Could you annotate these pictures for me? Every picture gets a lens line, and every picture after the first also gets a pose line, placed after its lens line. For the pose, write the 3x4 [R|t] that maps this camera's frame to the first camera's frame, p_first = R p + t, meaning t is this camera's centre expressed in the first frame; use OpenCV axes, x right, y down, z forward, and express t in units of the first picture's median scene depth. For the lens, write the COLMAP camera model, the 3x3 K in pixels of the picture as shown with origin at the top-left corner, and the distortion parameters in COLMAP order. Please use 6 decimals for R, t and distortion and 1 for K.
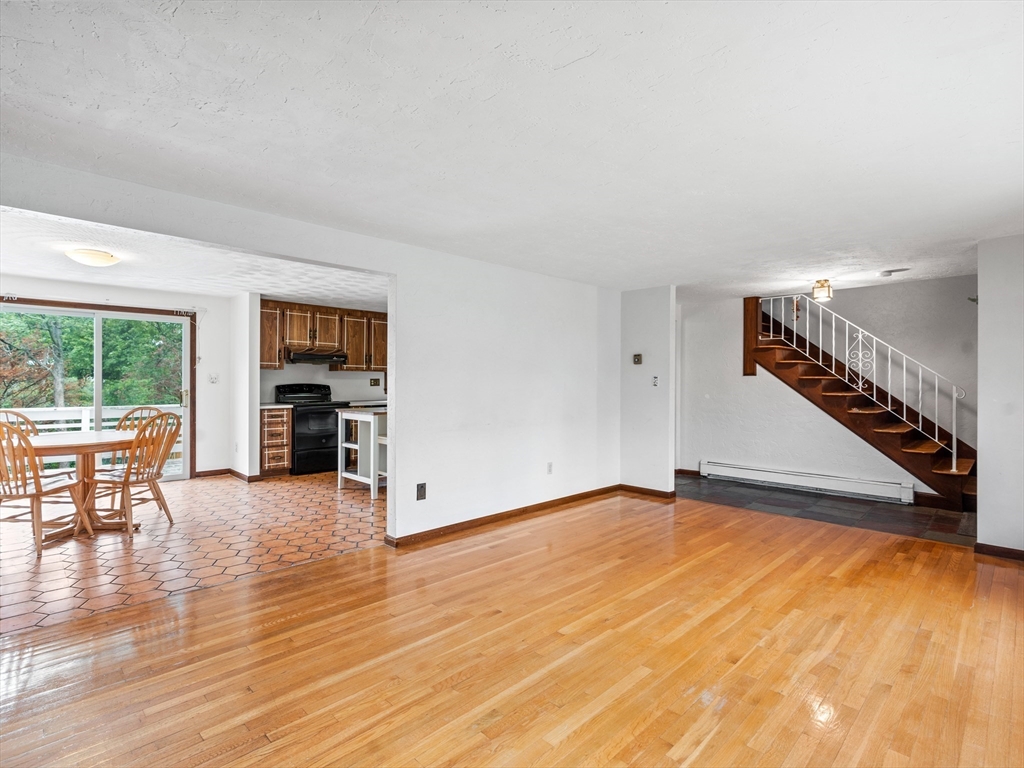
lens RADIAL K [[518.8, 0, 511.8], [0, 518.8, 379.9], [0, 0, 1]] dist [-0.007365, 0.001982]
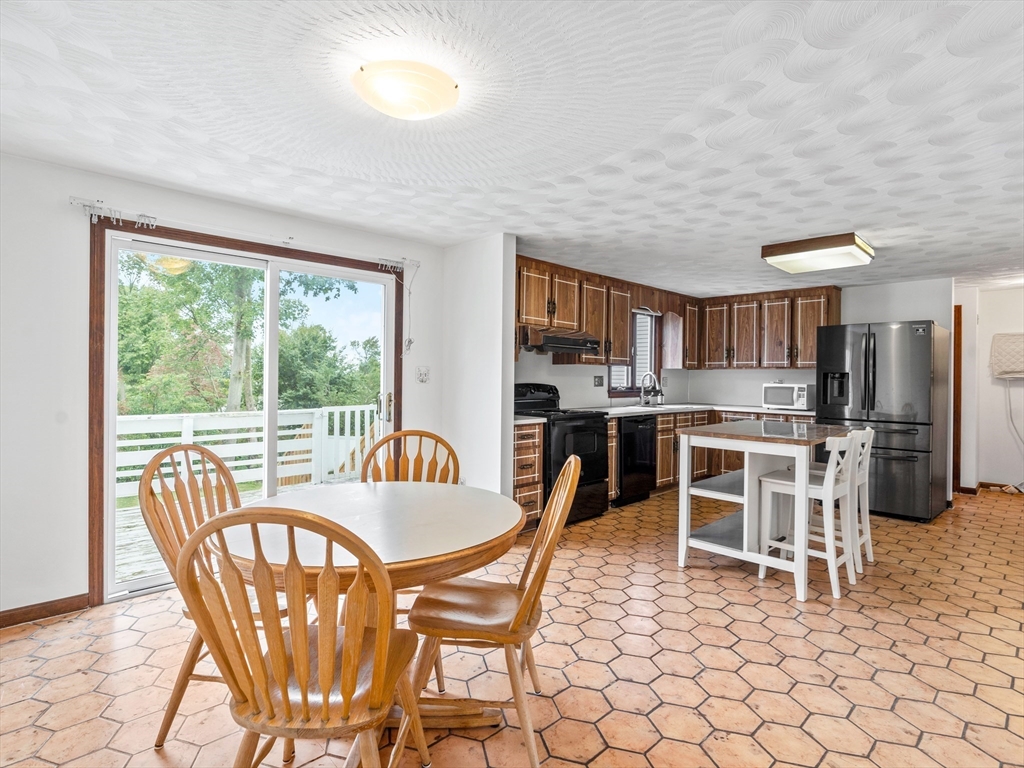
lens RADIAL K [[525.3, 0, 508.6], [0, 525.3, 378.3], [0, 0, 1]] dist [-0.017623, 0.009294]
pose [[0.999809, 0.005088, -0.018845, -0.439205], [-0.004988, 0.999973, 0.005329, -0.002691], [0.018872, -0.005234, 0.999808, 0.349334]]
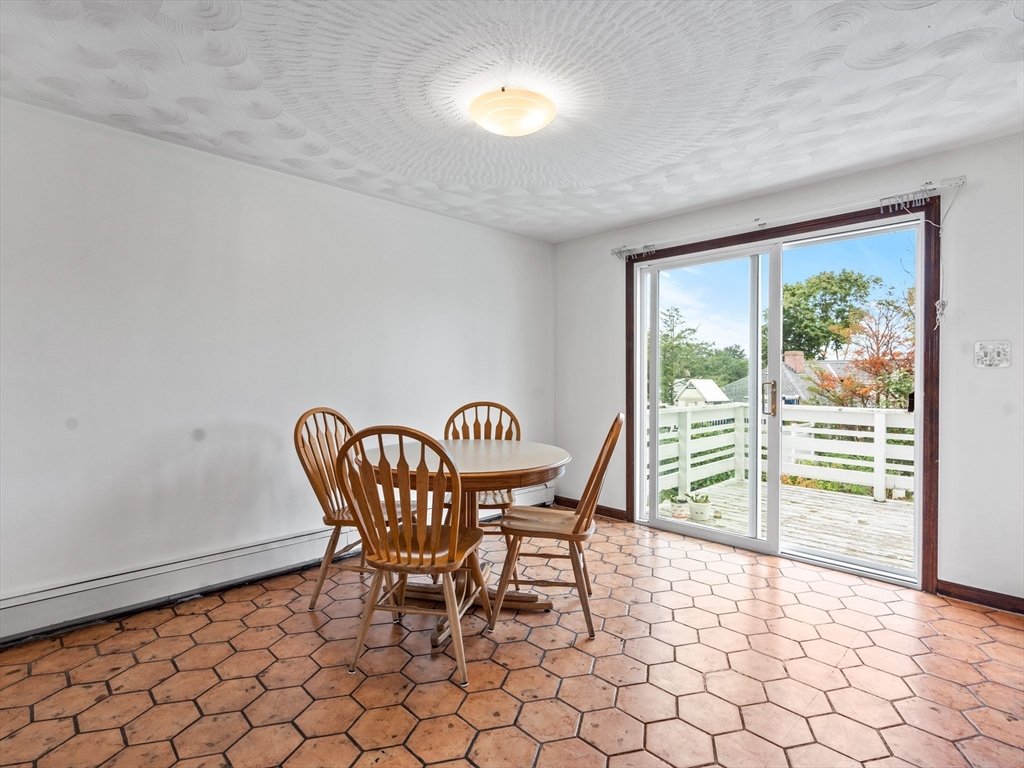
lens RADIAL K [[518.8, 0, 511.8], [0, 518.8, 379.9], [0, 0, 1]] dist [-0.007365, 0.001982]
pose [[-0.059014, 0.018699, -0.998082, -0.161801], [-0.003759, 0.999813, 0.018953, 0.005448], [0.998250, 0.004871, -0.058932, 0.658148]]
